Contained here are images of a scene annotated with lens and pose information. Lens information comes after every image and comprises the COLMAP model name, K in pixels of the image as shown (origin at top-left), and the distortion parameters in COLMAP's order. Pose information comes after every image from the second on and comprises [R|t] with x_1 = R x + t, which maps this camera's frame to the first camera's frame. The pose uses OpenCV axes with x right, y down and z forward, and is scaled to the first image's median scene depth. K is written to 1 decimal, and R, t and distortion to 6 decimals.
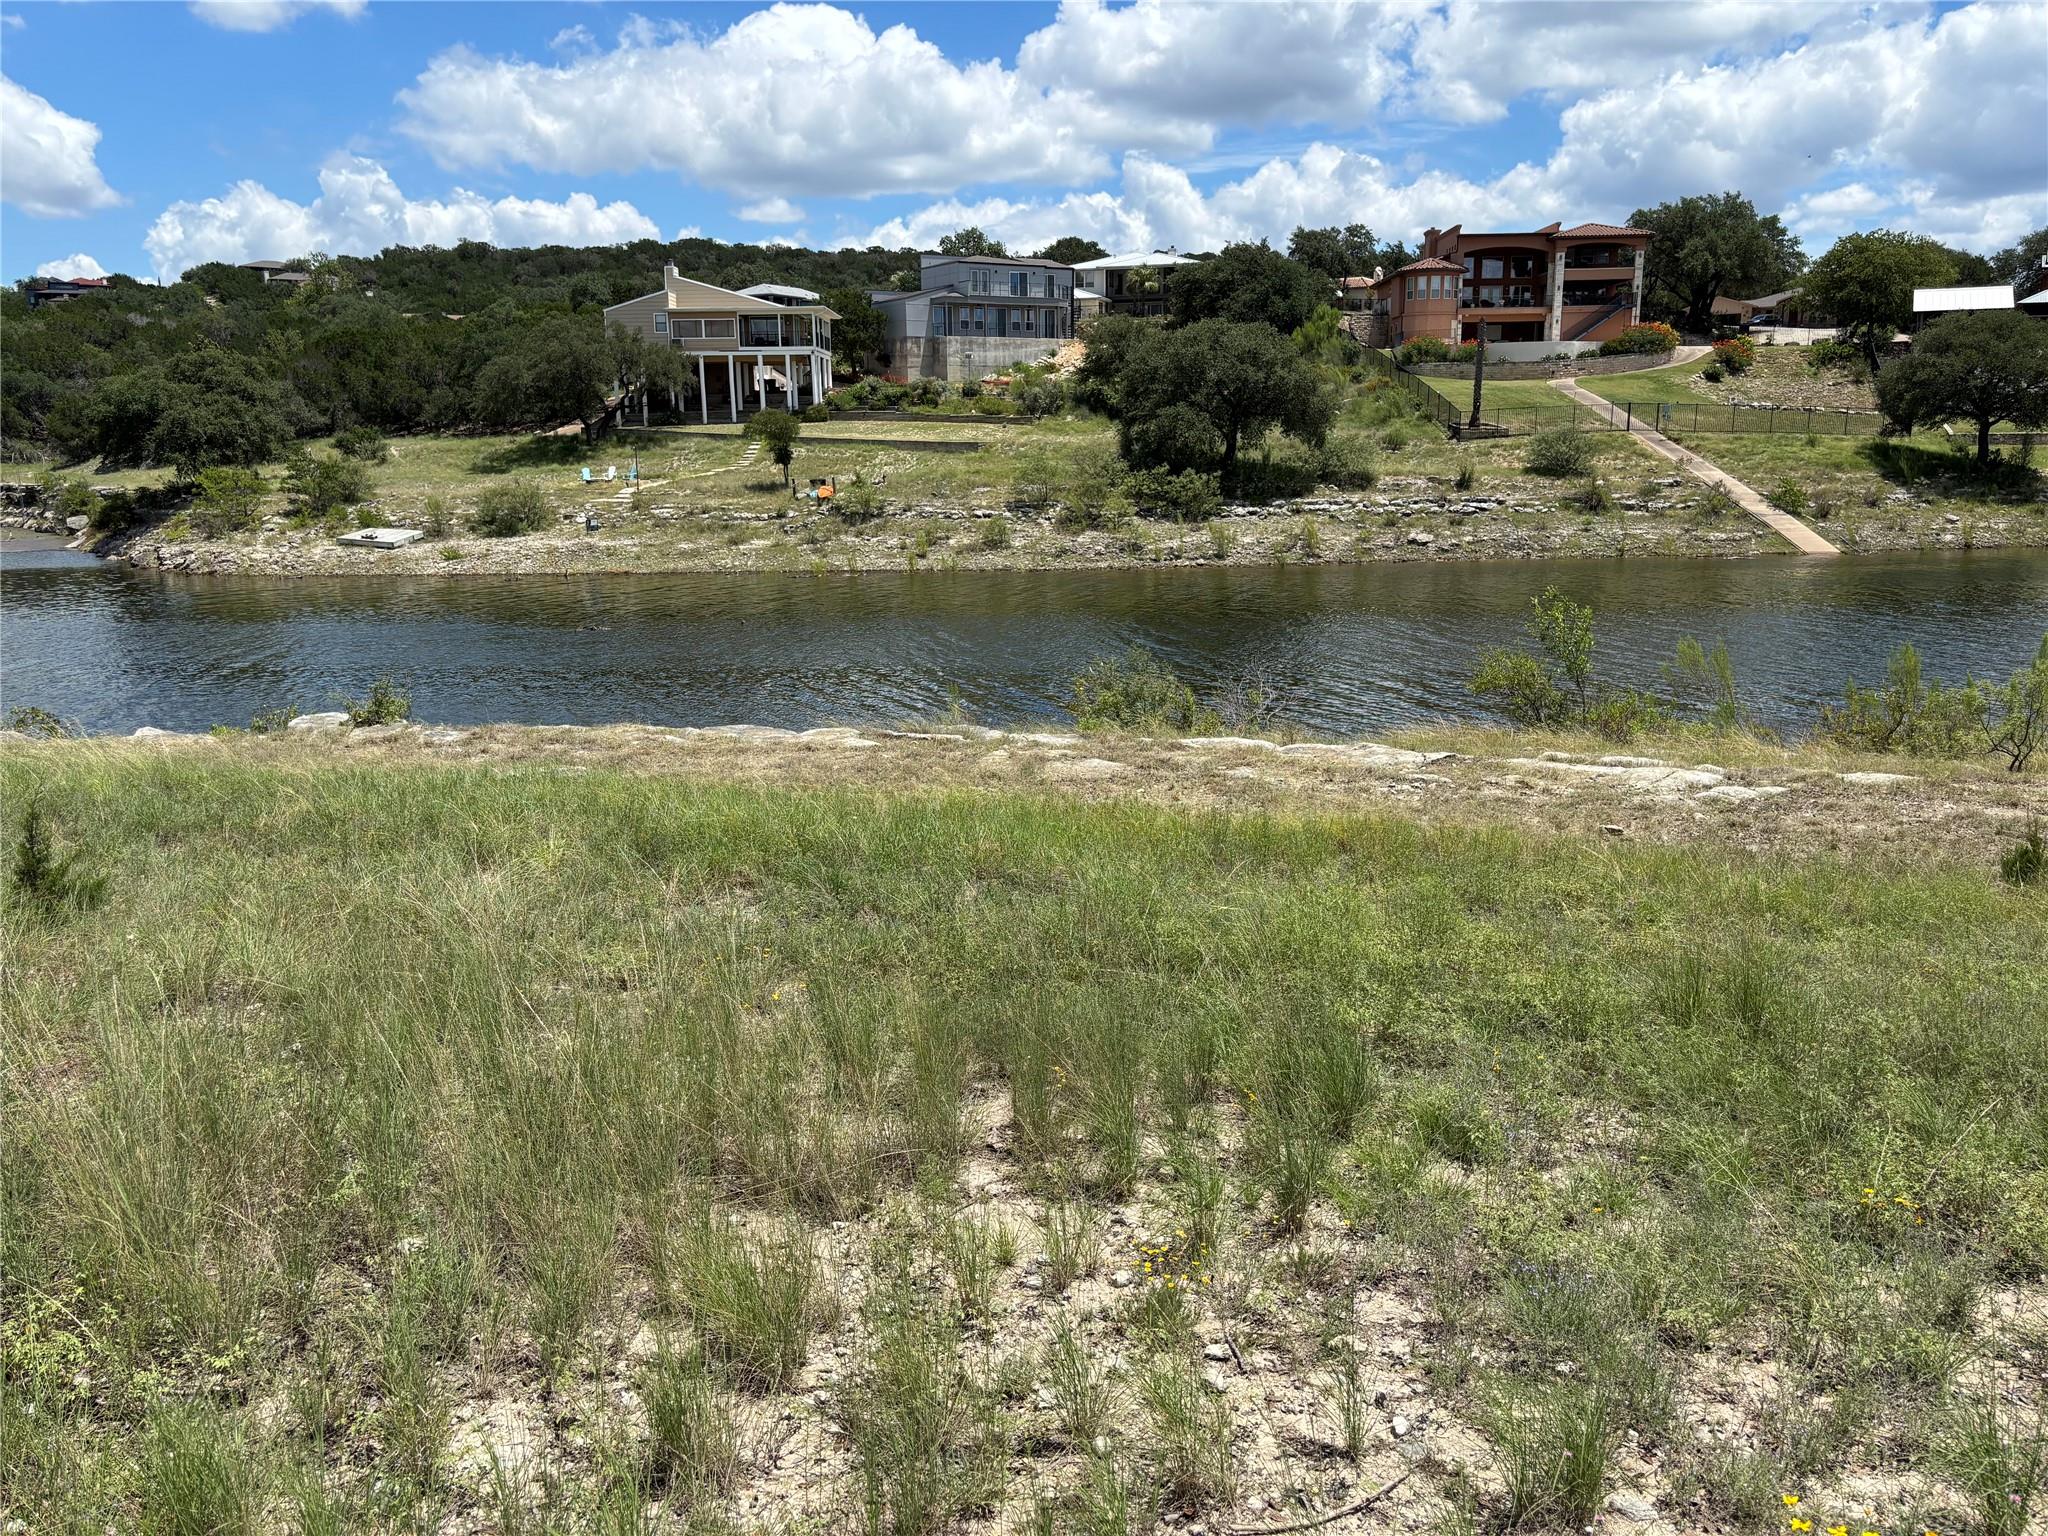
lens RADIAL K [[1534.0, 0, 1014.0], [0, 1534.0, 765.4], [0, 0, 1]] dist [0.050265, -0.055916]
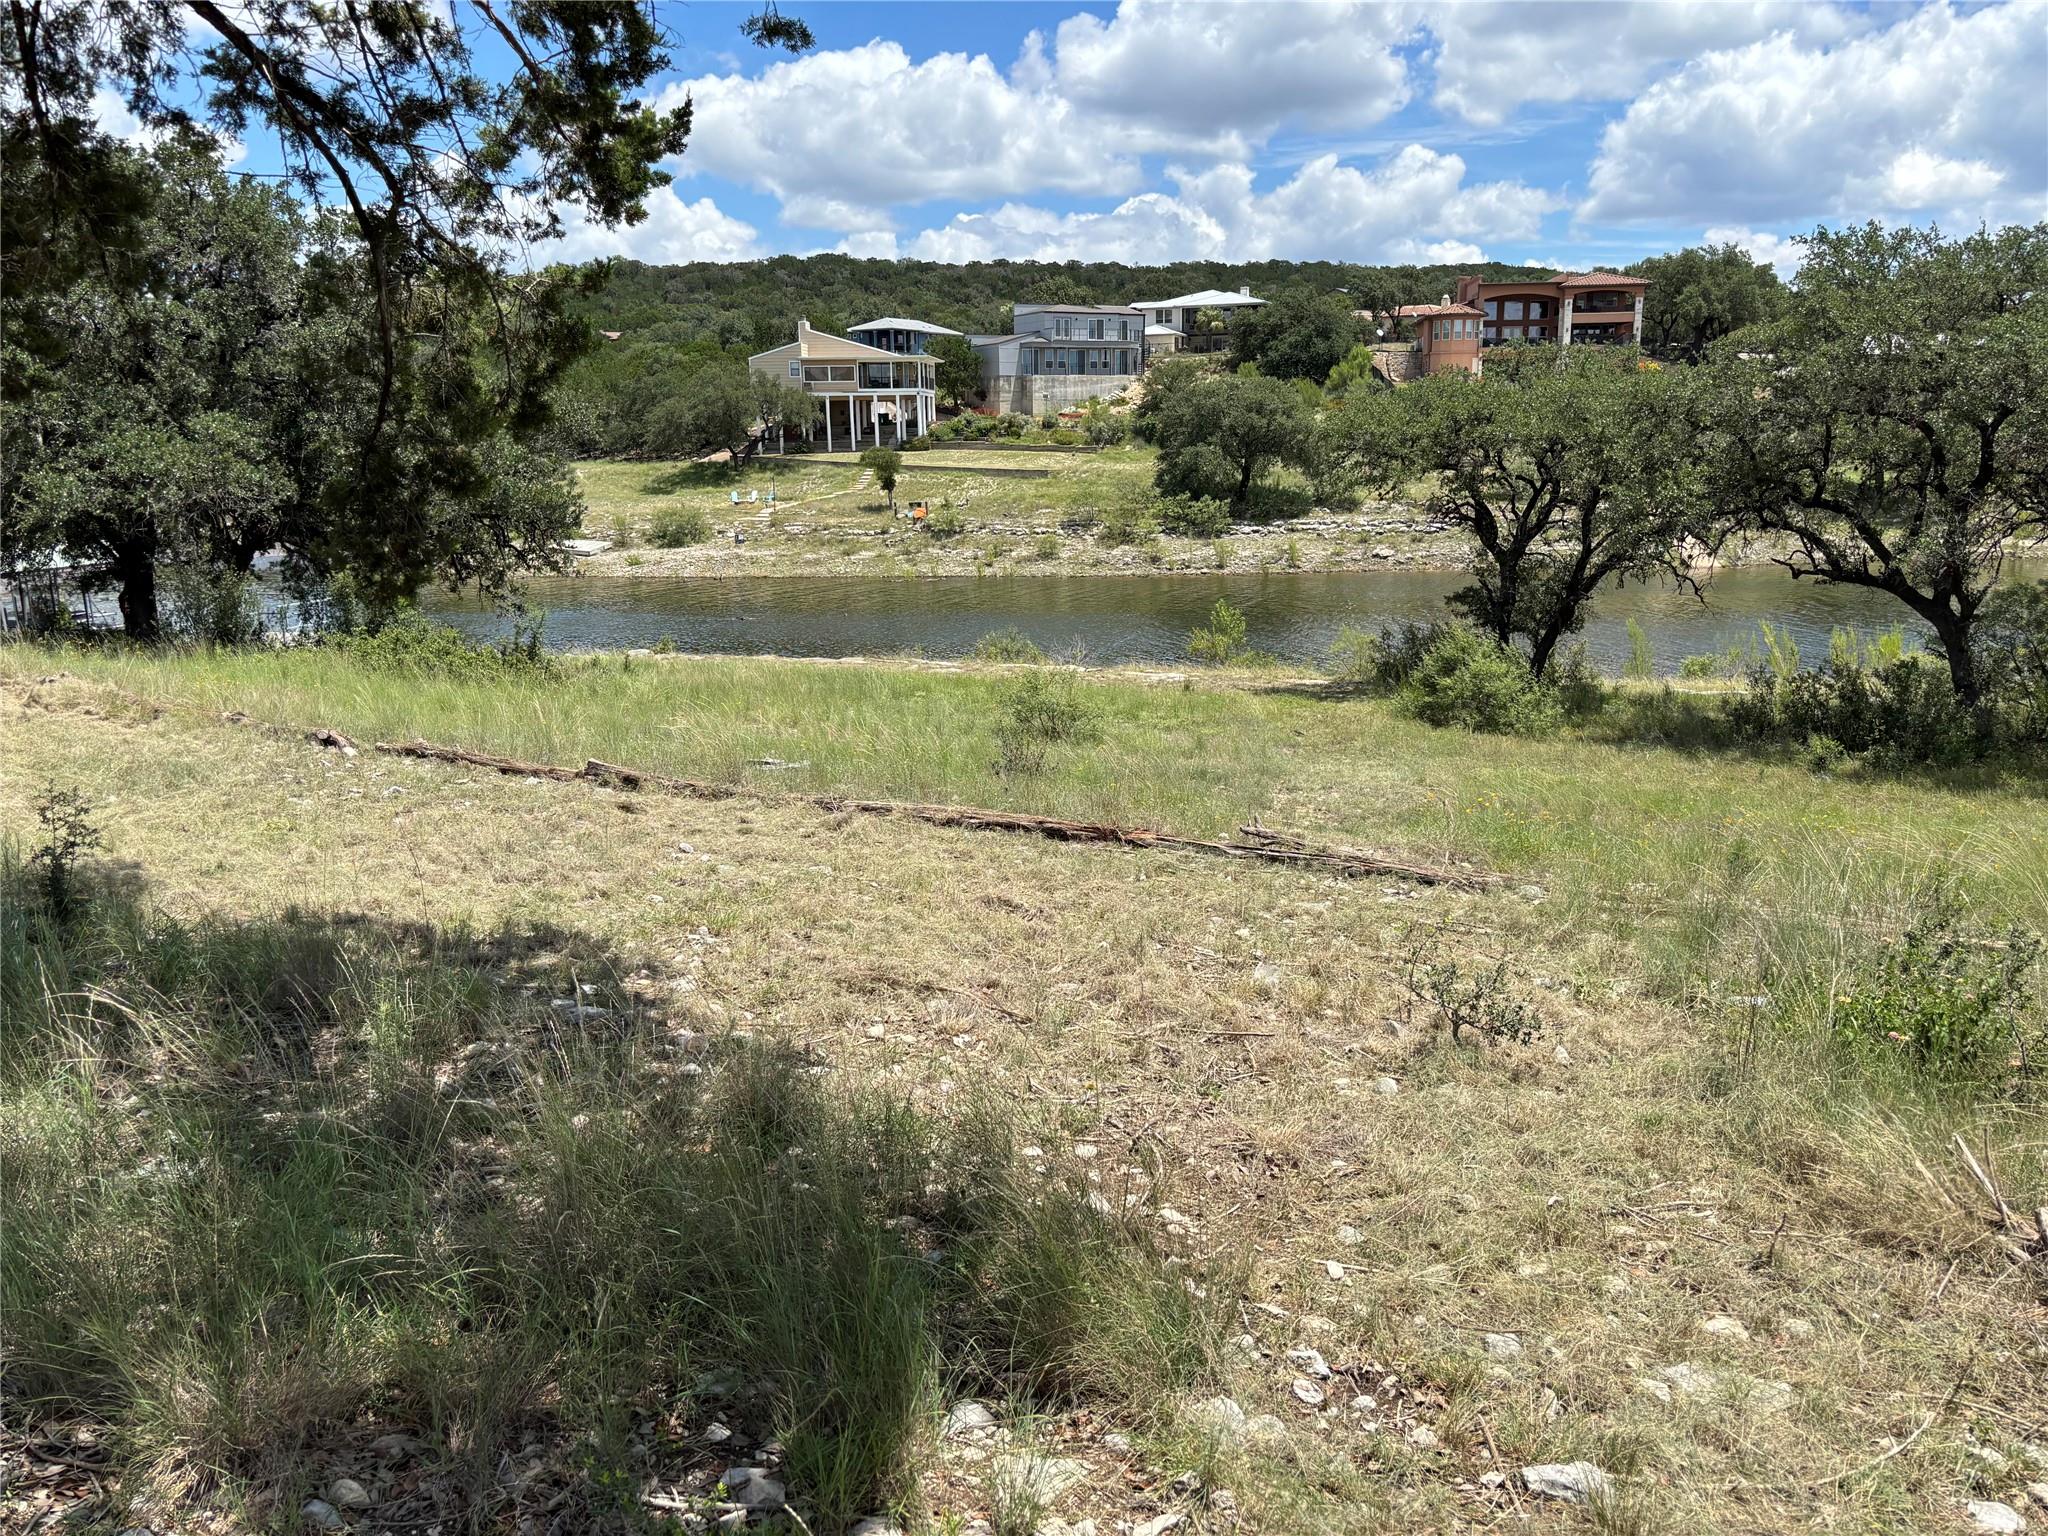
lens RADIAL K [[1534.0, 0, 1020.2], [0, 1534.0, 785.9], [0, 0, 1]] dist [0.050265, -0.055916]
pose [[0.996784, 0.017359, -0.078230, 0.049661], [-0.016208, 0.999751, 0.015327, 0.020916], [0.078477, -0.014010, 0.996817, -0.204986]]
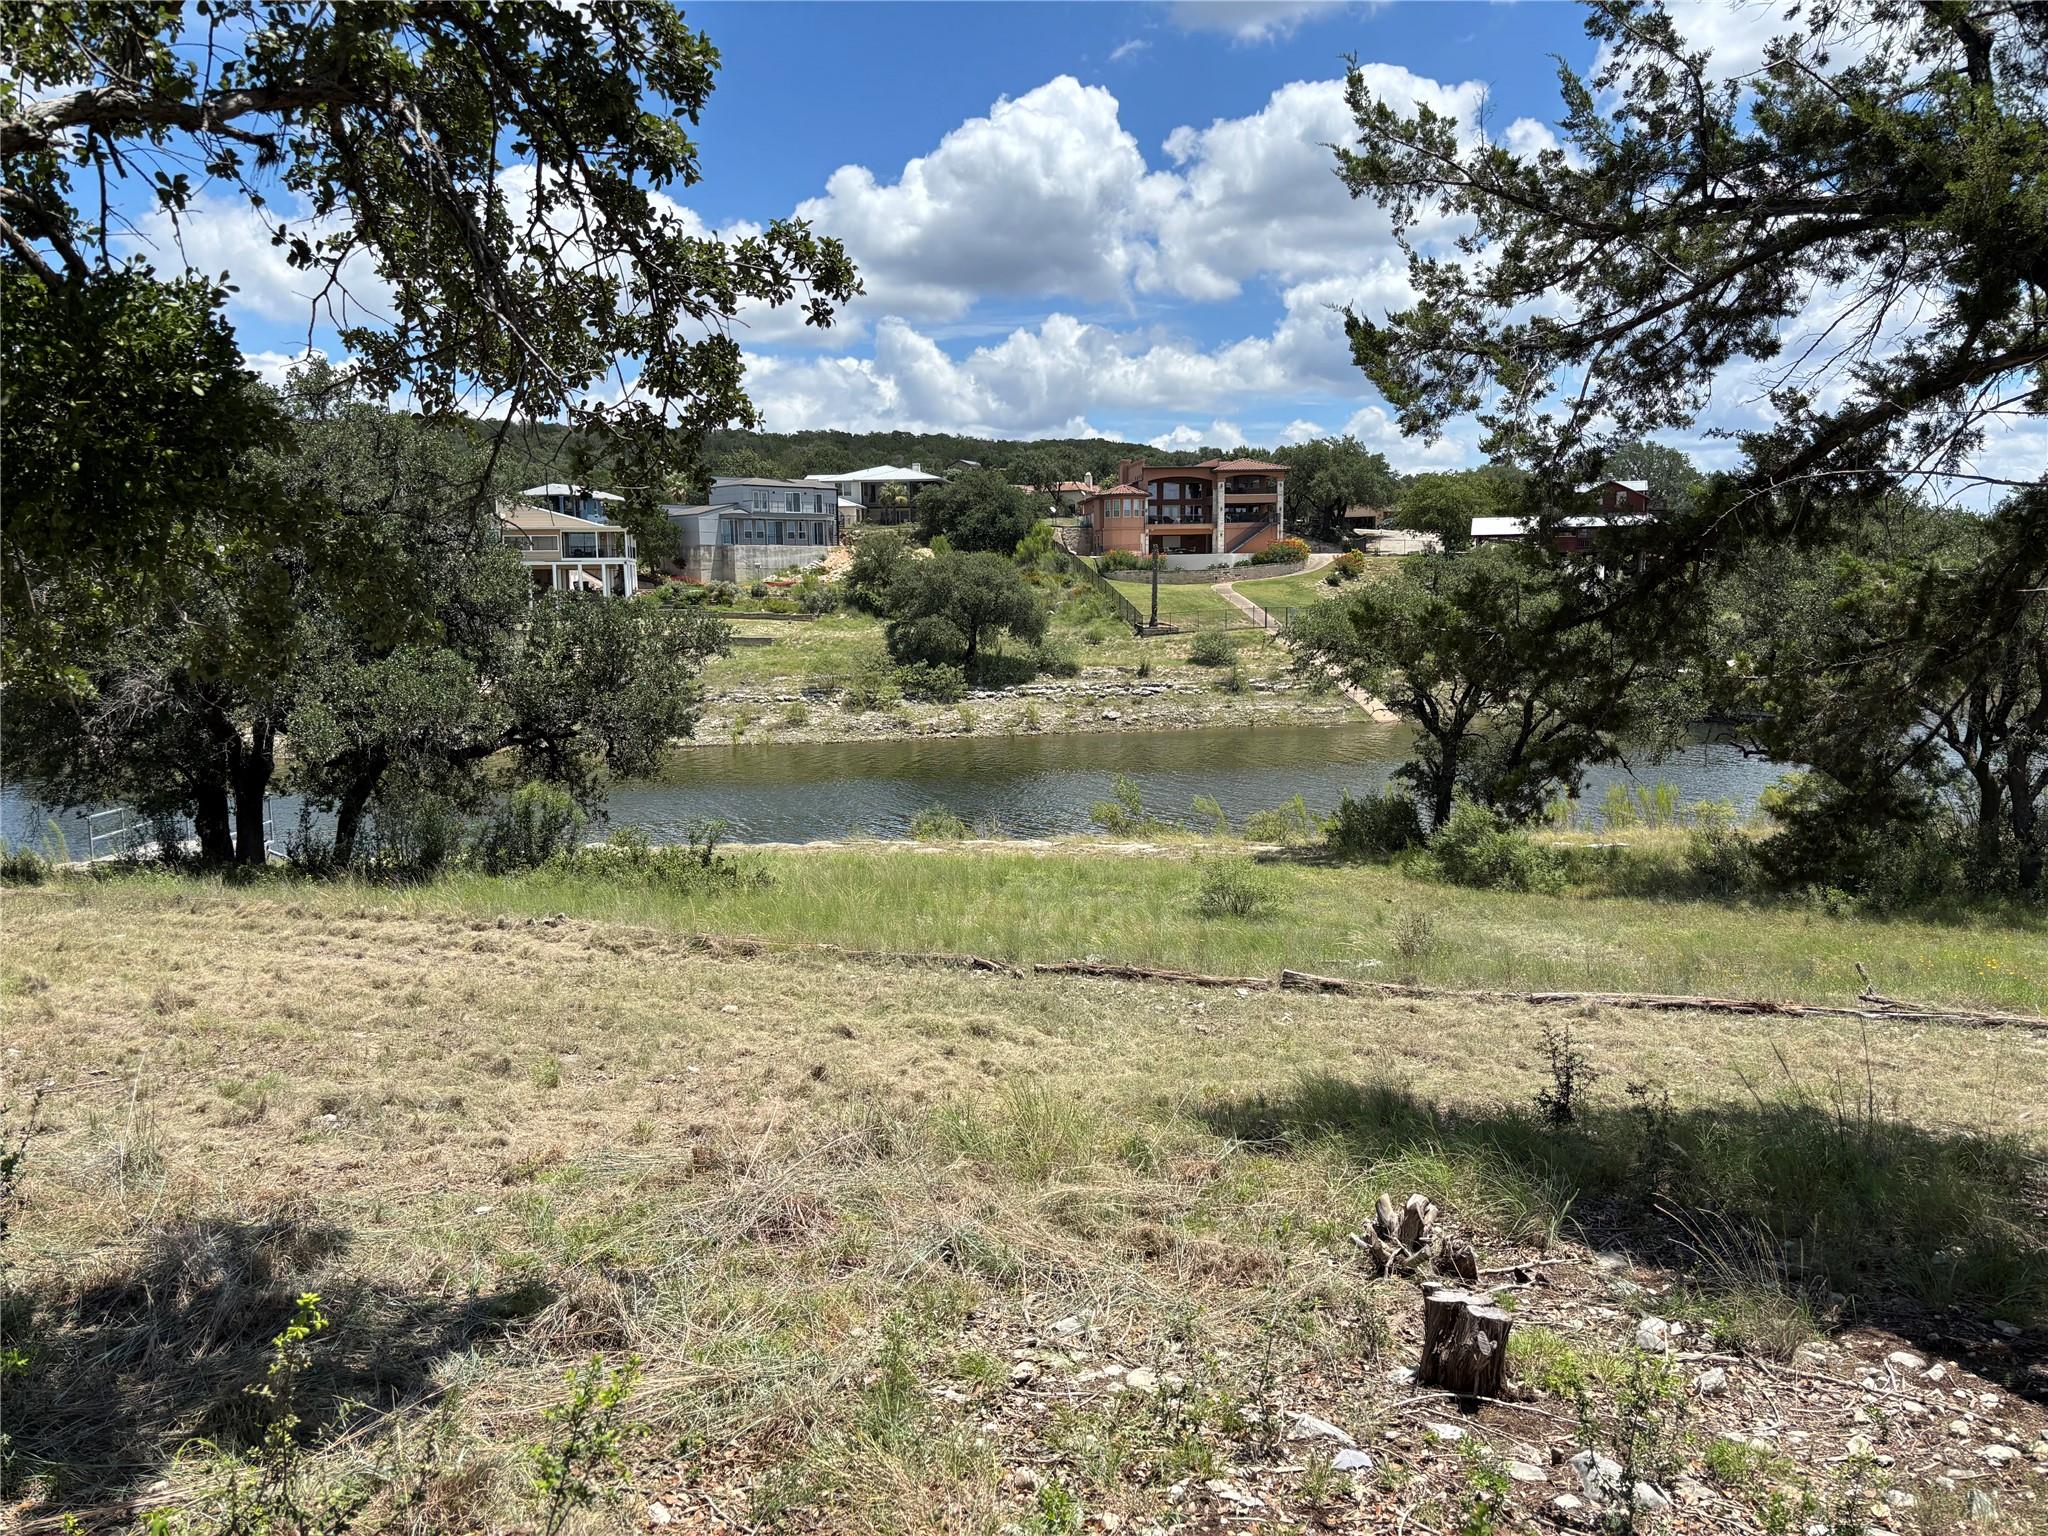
lens RADIAL K [[1534.0, 0, 1010.5], [0, 1534.0, 781.1], [0, 0, 1]] dist [0.050265, -0.055916]
pose [[0.986554, -0.022616, 0.161861, -0.032717], [0.036521, 0.995842, -0.083452, 0.015186], [-0.159301, 0.088242, 0.983278, -0.225520]]
